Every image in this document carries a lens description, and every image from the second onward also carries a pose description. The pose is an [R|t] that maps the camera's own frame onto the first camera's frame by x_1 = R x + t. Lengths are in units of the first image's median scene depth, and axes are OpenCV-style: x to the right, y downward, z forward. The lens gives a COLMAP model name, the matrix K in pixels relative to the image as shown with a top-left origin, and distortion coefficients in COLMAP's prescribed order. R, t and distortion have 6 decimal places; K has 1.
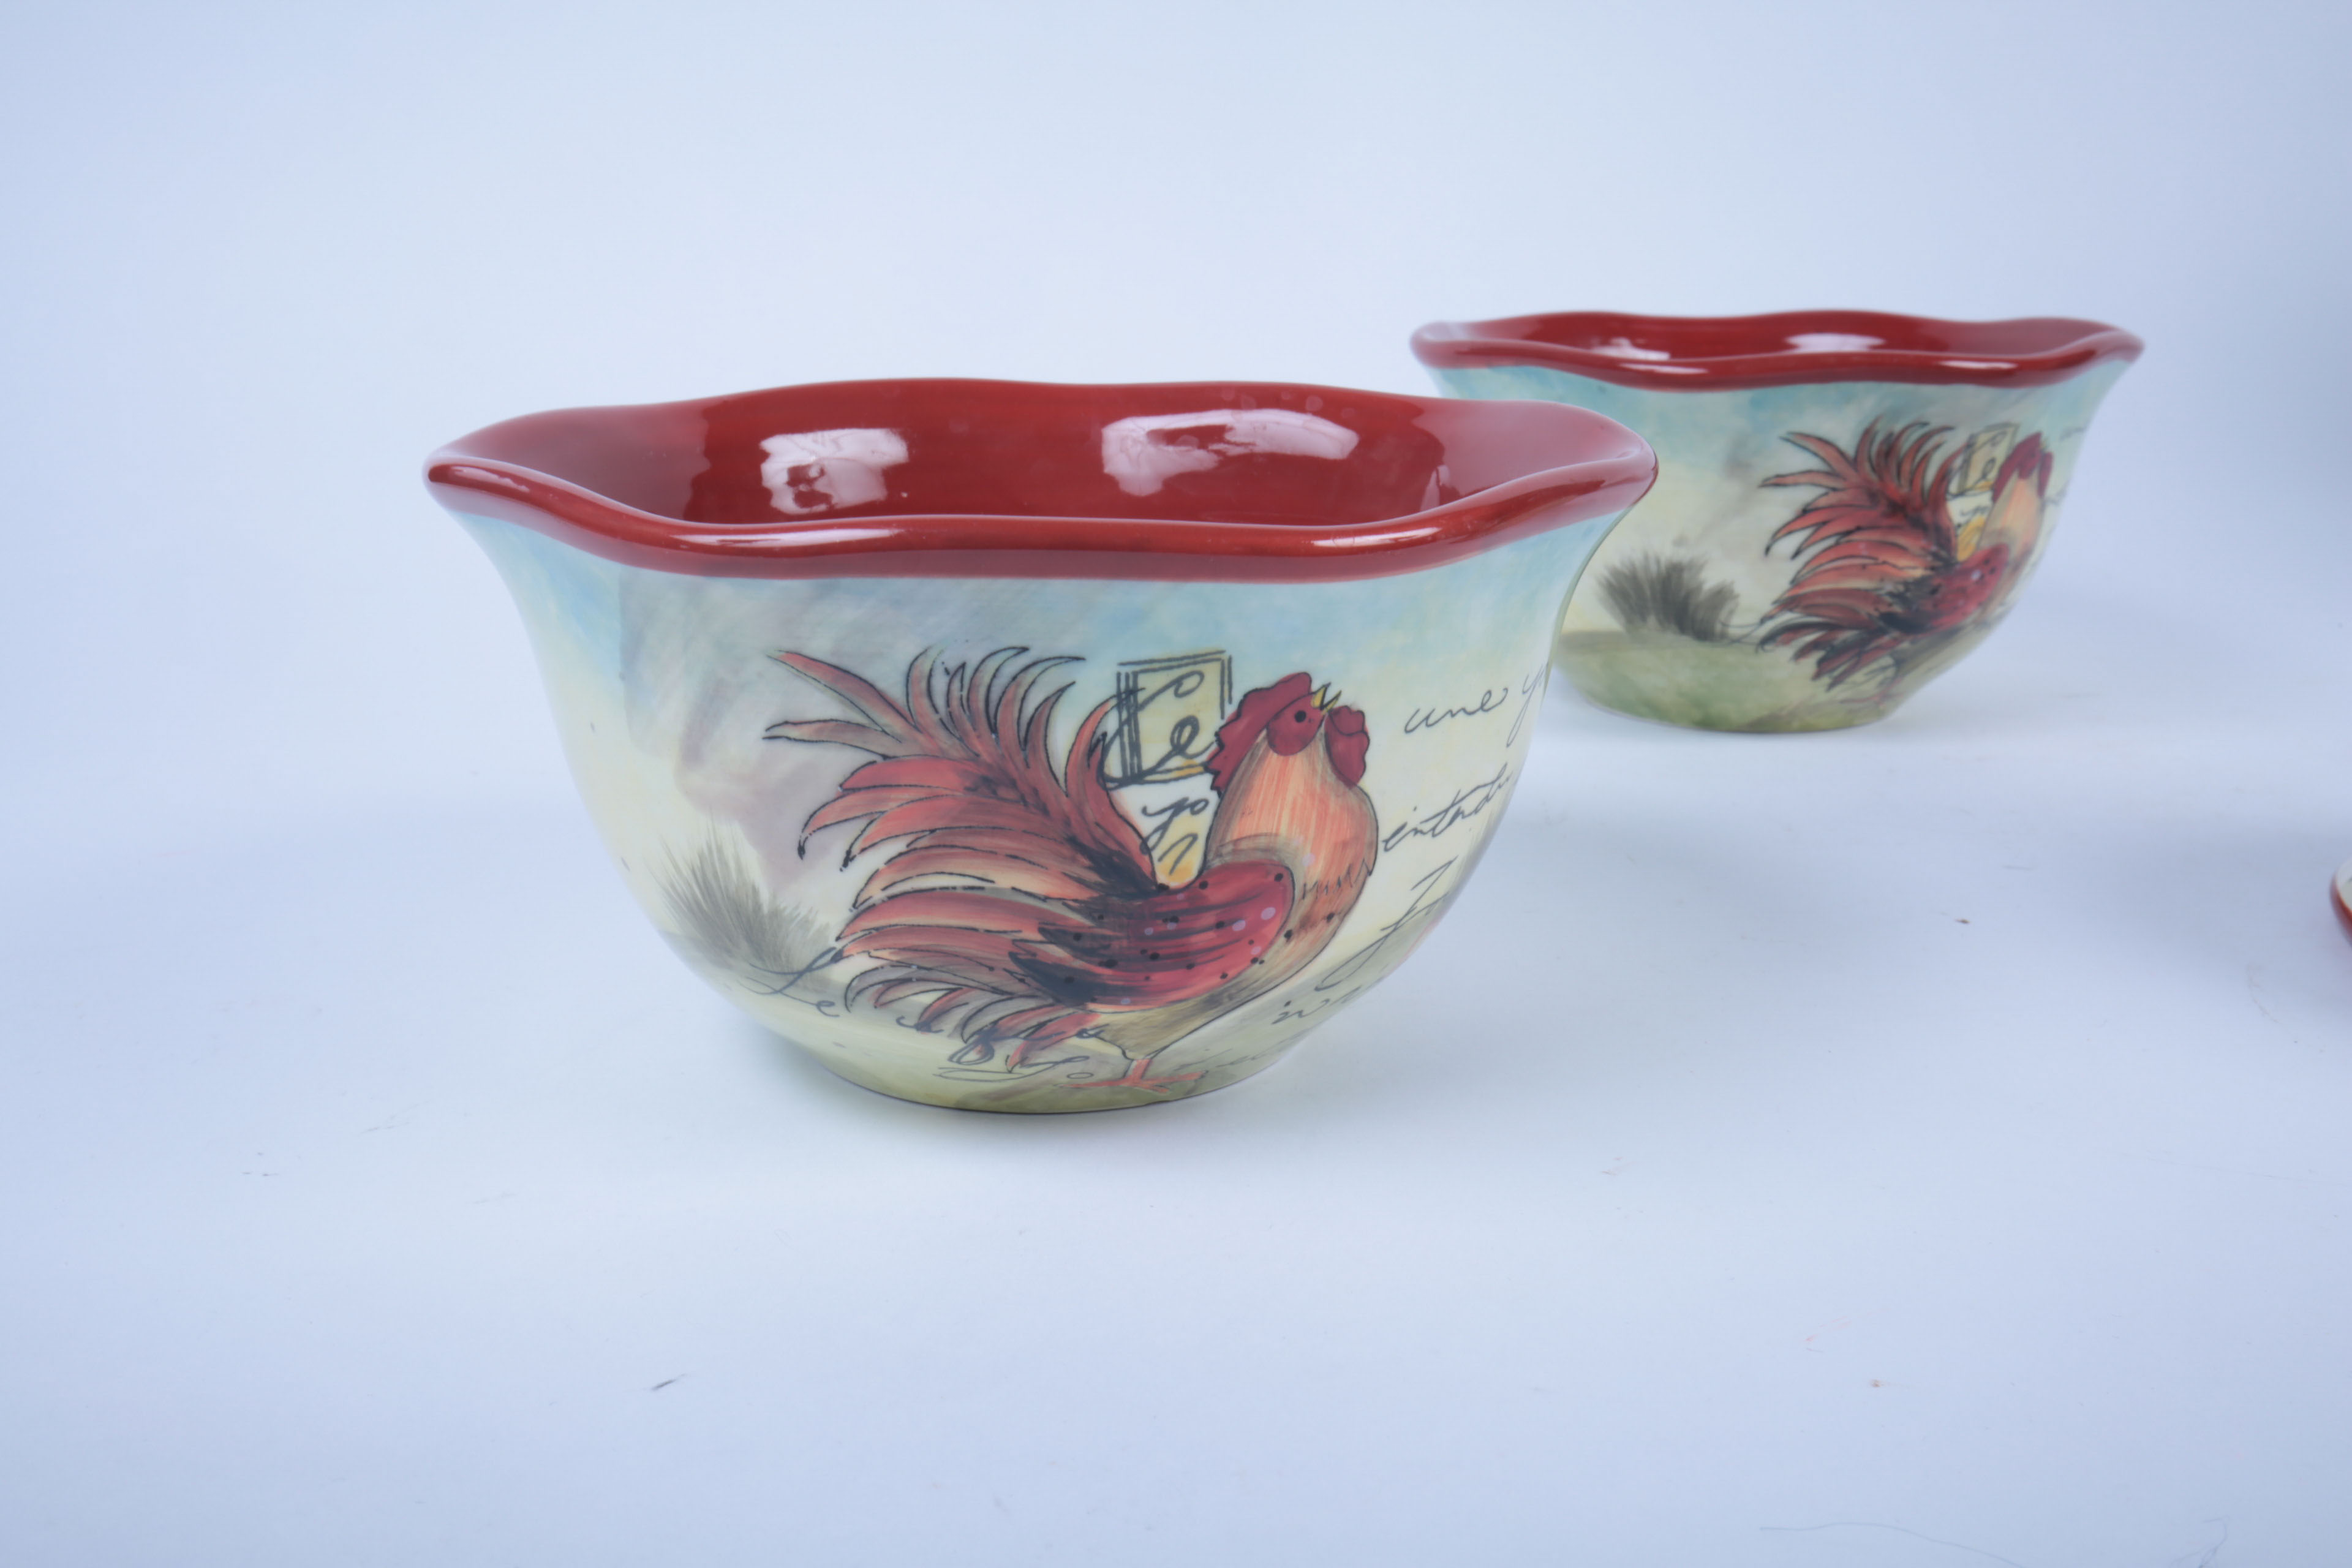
lens RADIAL K [[2152.0, 0, 1176.0], [0, 2152.0, 784.0], [0, 0, 1]] dist [0.033985, 0.002334]
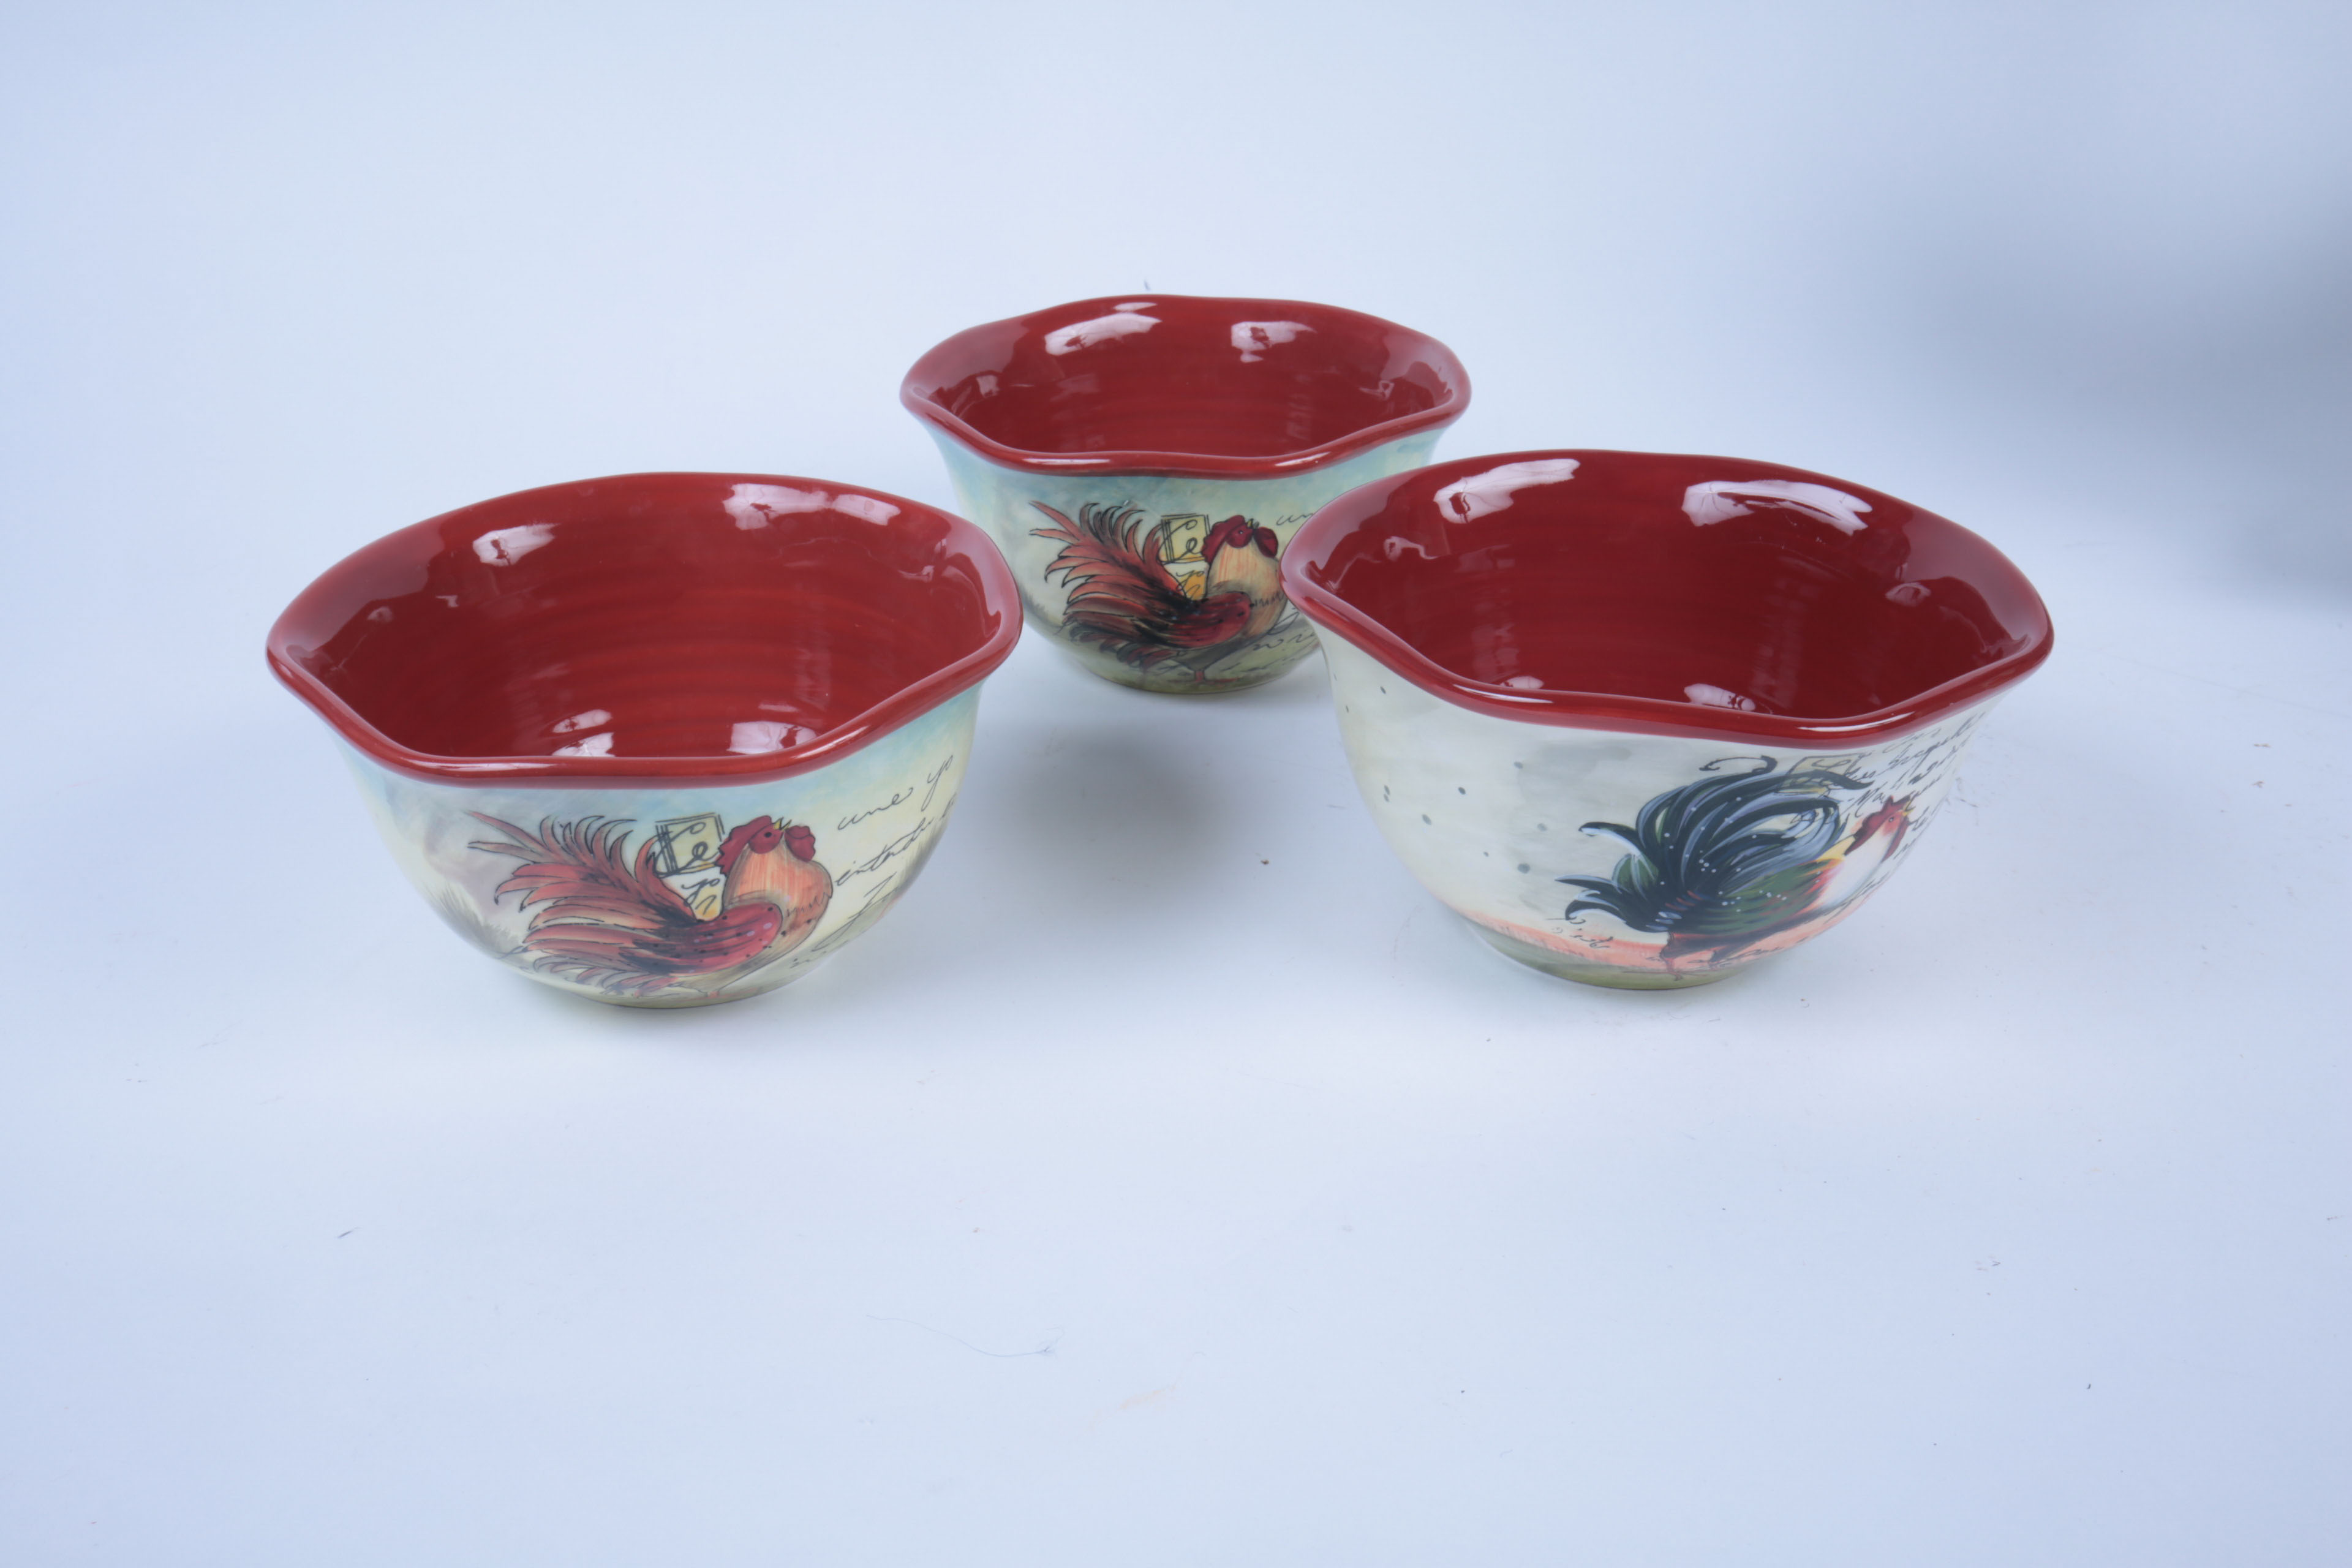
lens RADIAL K [[2152.0, 0, 1176.0], [0, 2152.0, 784.0], [0, 0, 1]] dist [0.033985, 0.002334]
pose [[0.999638, -0.006441, 0.026109, 0.347676], [0.000681, 0.976644, 0.214862, -0.454154], [-0.026883, -0.214766, 0.976295, -0.751639]]
